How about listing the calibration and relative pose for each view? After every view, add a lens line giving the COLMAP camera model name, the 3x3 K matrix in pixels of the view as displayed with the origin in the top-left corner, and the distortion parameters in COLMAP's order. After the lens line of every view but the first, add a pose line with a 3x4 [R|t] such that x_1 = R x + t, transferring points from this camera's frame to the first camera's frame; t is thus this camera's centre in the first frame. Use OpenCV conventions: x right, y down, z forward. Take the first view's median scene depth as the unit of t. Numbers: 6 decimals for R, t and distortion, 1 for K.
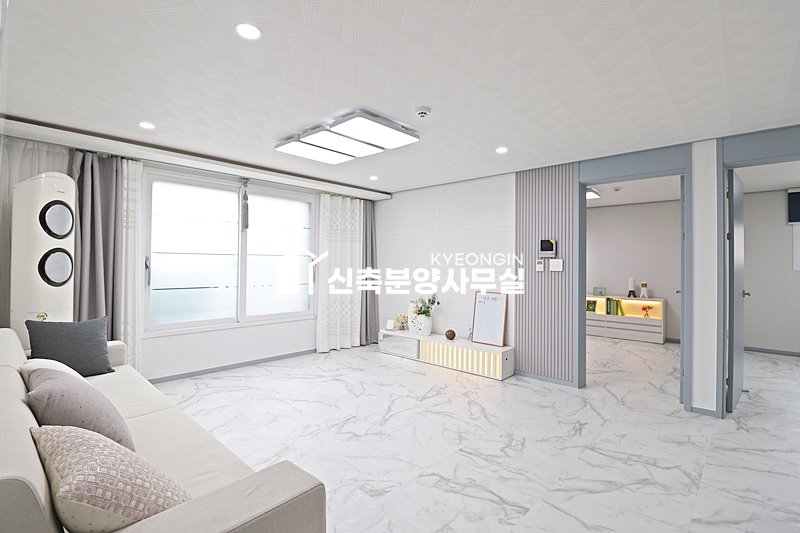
lens RADIAL K [[368.0, 0, 397.5], [0, 368.0, 257.5], [0, 0, 1]] dist [-0.001445, -0.014084]
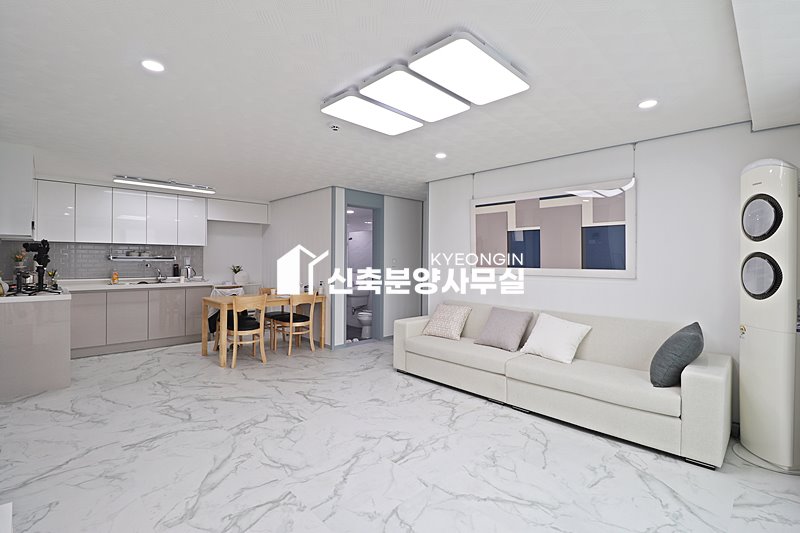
lens RADIAL K [[371.0, 0, 402.0], [0, 371.0, 259.6], [0, 0, 1]] dist [-0.001617, -0.013964]
pose [[-0.999113, -0.017169, 0.038463, -0.156022], [-0.017842, 0.999692, -0.017225, 0.017995], [-0.038156, -0.017896, -0.999112, 1.803647]]
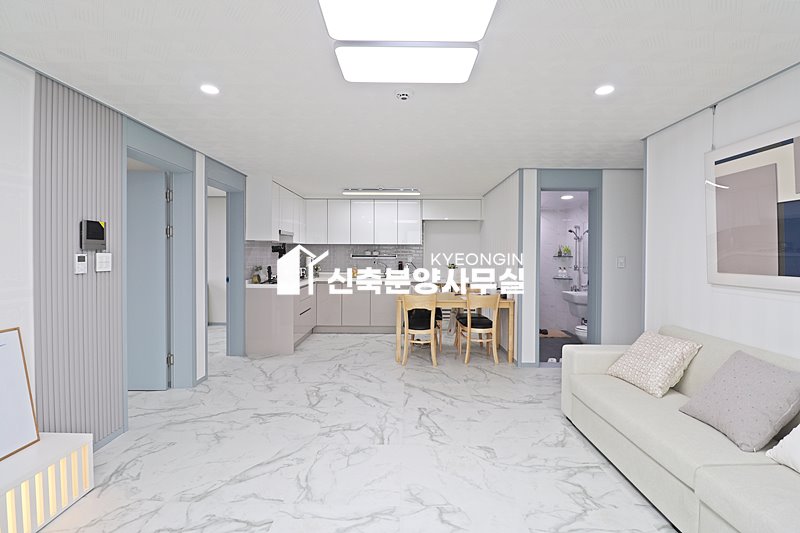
lens RADIAL K [[371.0, 0, 402.0], [0, 371.0, 259.6], [0, 0, 1]] dist [-0.001617, -0.013964]
pose [[-0.679810, -0.023576, 0.733009, -0.509733], [-0.024096, 0.999662, 0.009804, -0.002893], [-0.732992, -0.010998, -0.680148, 1.382251]]
